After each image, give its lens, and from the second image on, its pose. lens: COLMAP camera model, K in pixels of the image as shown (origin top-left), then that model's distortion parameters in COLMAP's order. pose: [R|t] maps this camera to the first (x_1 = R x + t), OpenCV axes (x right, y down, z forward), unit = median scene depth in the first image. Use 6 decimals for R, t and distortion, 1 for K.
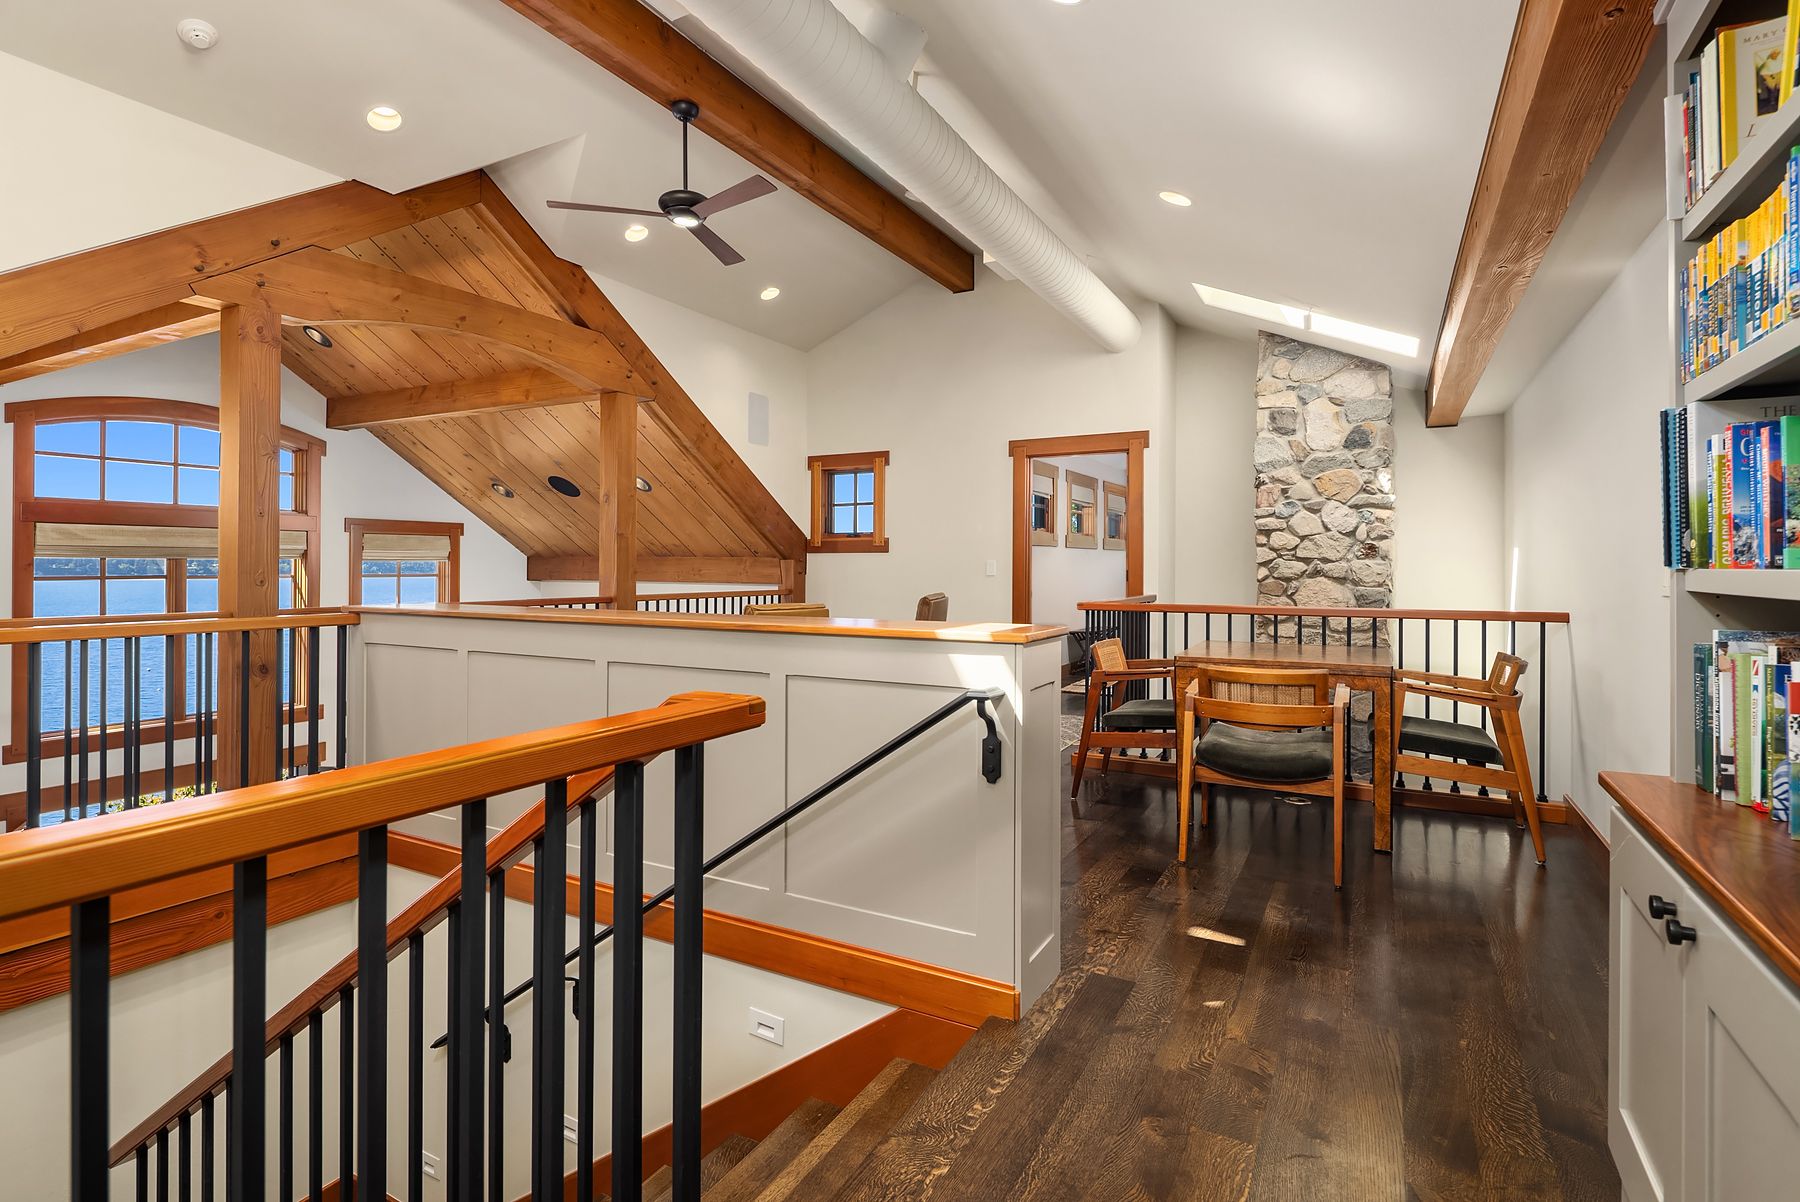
lens RADIAL K [[888.4, 0, 908.9], [0, 888.4, 582.0], [0, 0, 1]] dist [0.001461, -0.000415]
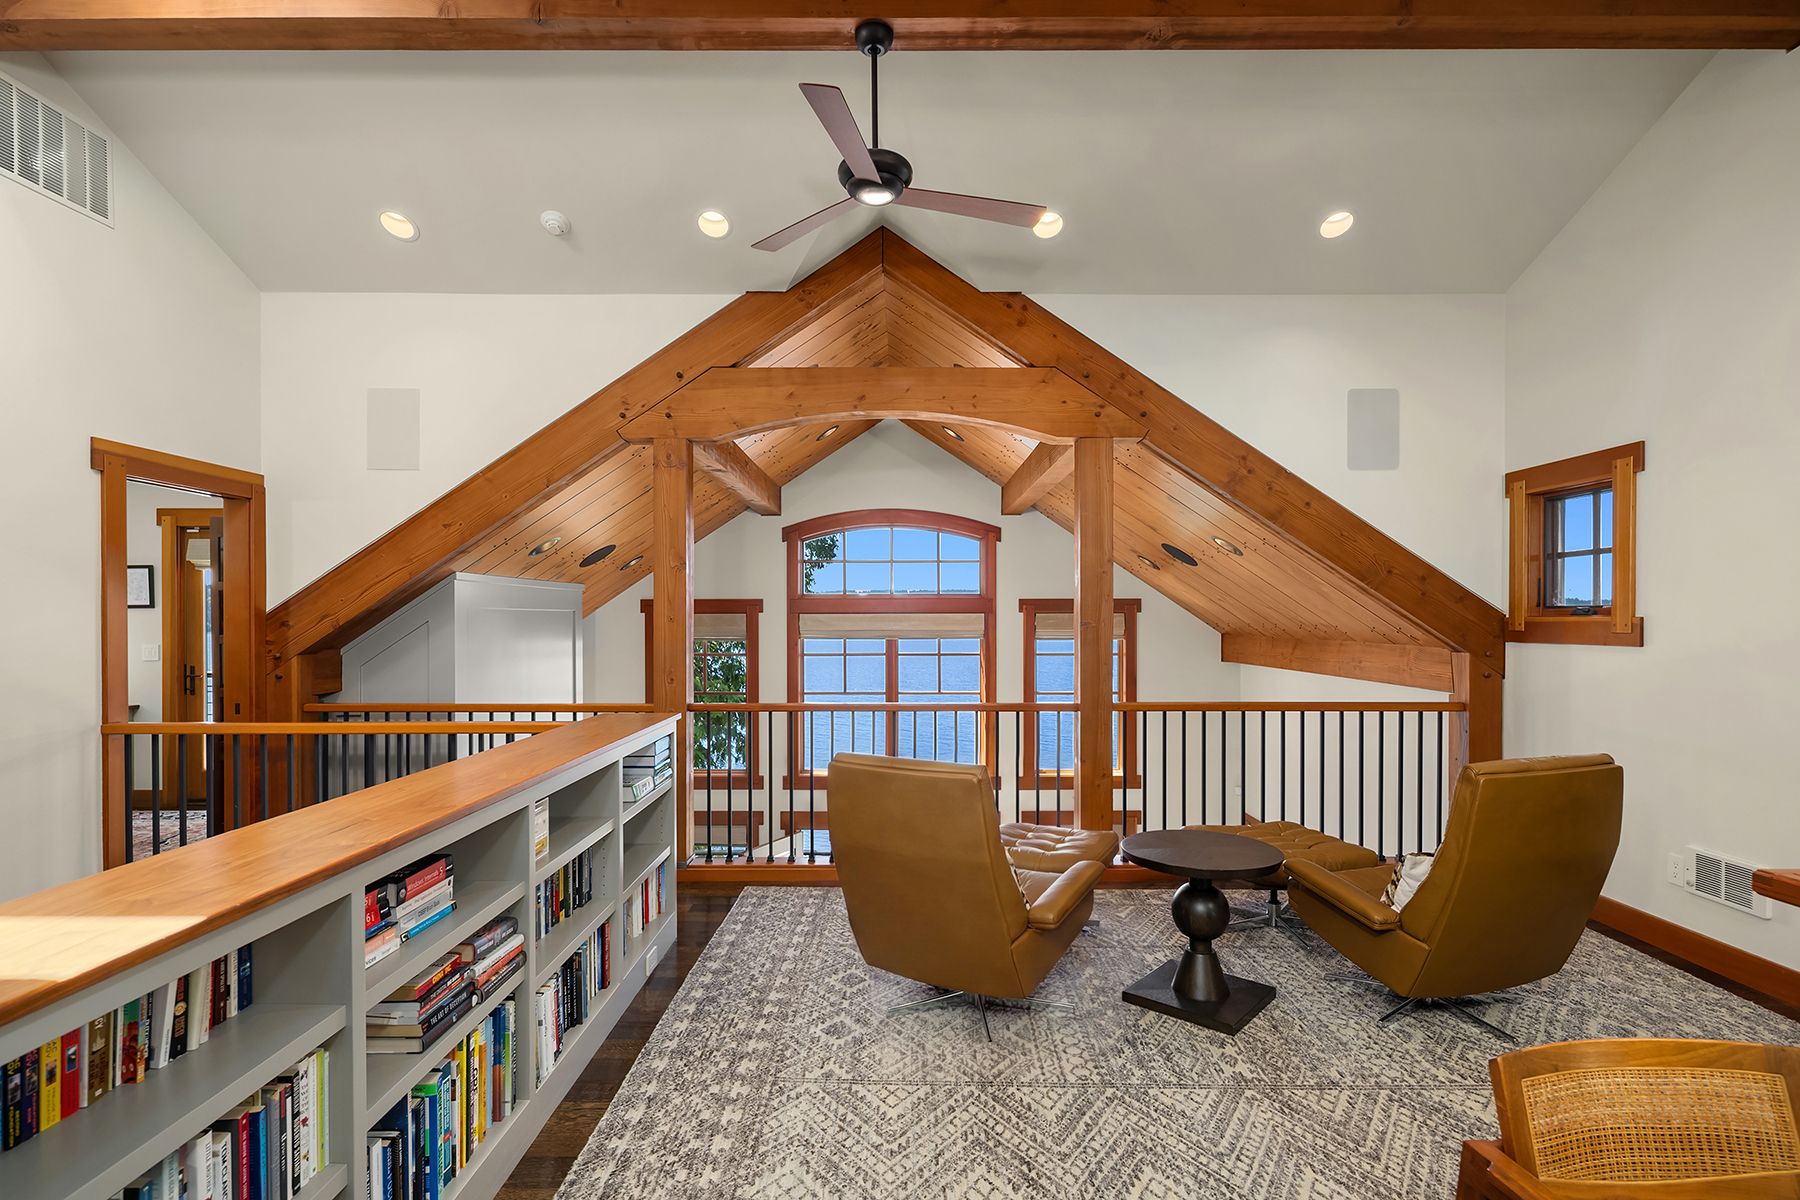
lens RADIAL K [[881.4, 0, 898.3], [0, 881.4, 632.9], [0, 0, 1]] dist [0.002607, -0.000170]
pose [[0.469023, 0.012198, -0.883102, 0.215925], [-0.012791, 0.999894, 0.007018, -0.038563], [0.883093, 0.008004, 0.469129, 0.399385]]
